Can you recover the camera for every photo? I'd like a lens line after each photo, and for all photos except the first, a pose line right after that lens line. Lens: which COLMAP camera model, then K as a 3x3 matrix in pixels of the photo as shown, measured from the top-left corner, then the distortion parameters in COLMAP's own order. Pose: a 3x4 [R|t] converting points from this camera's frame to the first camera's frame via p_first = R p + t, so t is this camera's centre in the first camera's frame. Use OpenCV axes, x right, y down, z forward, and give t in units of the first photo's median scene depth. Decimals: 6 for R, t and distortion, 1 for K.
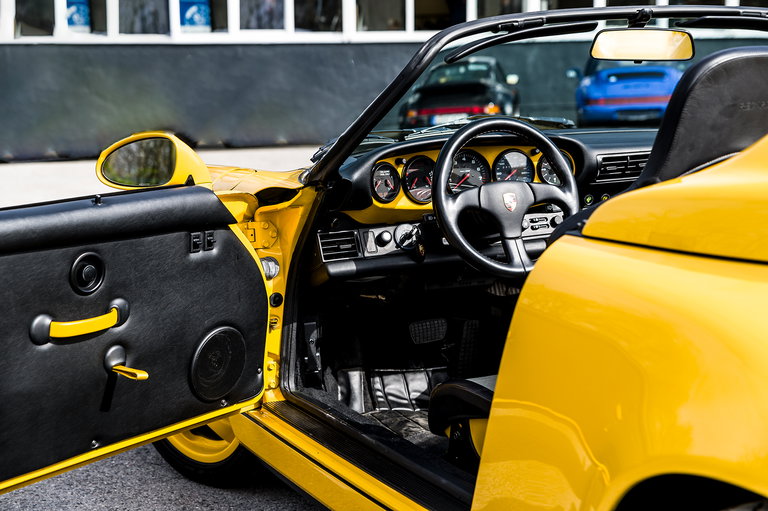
lens RADIAL K [[1308.0, 0, 384.0], [0, 1308.0, 255.5], [0, 0, 1]] dist [0.148489, 0.058402]
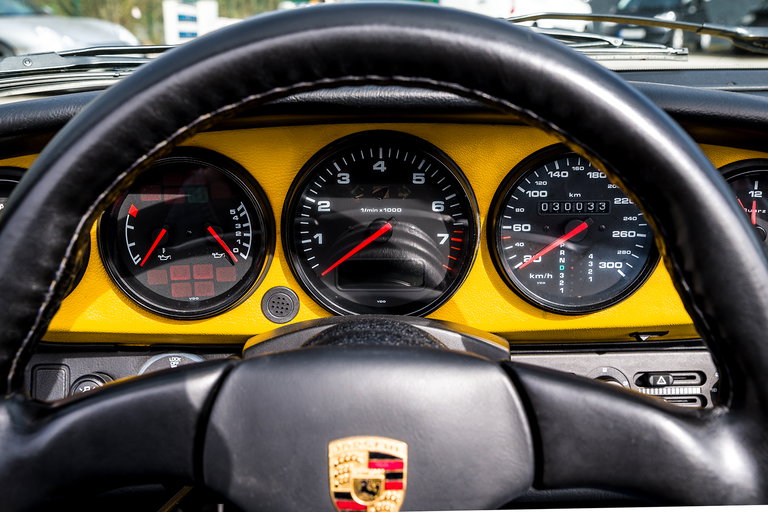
lens RADIAL K [[720.0, 0, 383.7], [0, 720.0, 247.3], [0, 0, 1]] dist [-0.047273, 0.014644]
pose [[0.897768, 0.167667, -0.407309, 0.126936], [-0.083949, 0.972899, 0.215455, -0.090560], [0.432395, -0.159236, 0.887512, 0.875770]]
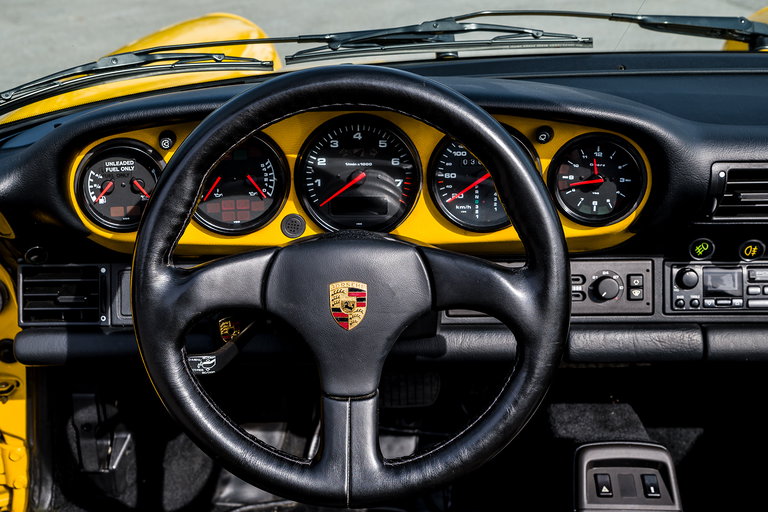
lens RADIAL K [[984.1, 0, 341.9], [0, 984.1, 241.3], [0, 0, 1]] dist [-0.001711, 0.068477]
pose [[0.881894, 0.191587, -0.430764, 0.202002], [-0.075983, 0.959520, 0.271197, -0.128193], [0.465285, -0.206436, 0.860752, 0.726664]]
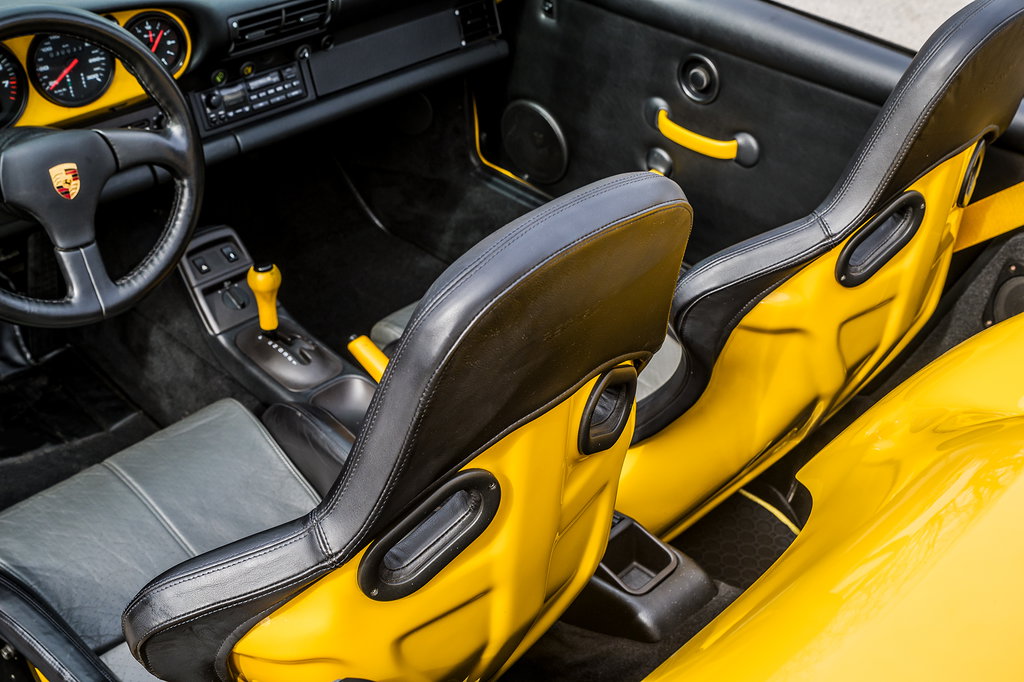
lens RADIAL K [[1289.1, 0, 512.0], [0, 1289.1, 341.0], [0, 0, 1]] dist [0.005285, 0.321147]
pose [[0.938592, -0.128485, 0.320213, 0.084737], [-0.029469, 0.894833, 0.445427, -0.209558], [-0.343768, -0.427511, 0.836097, 0.457446]]
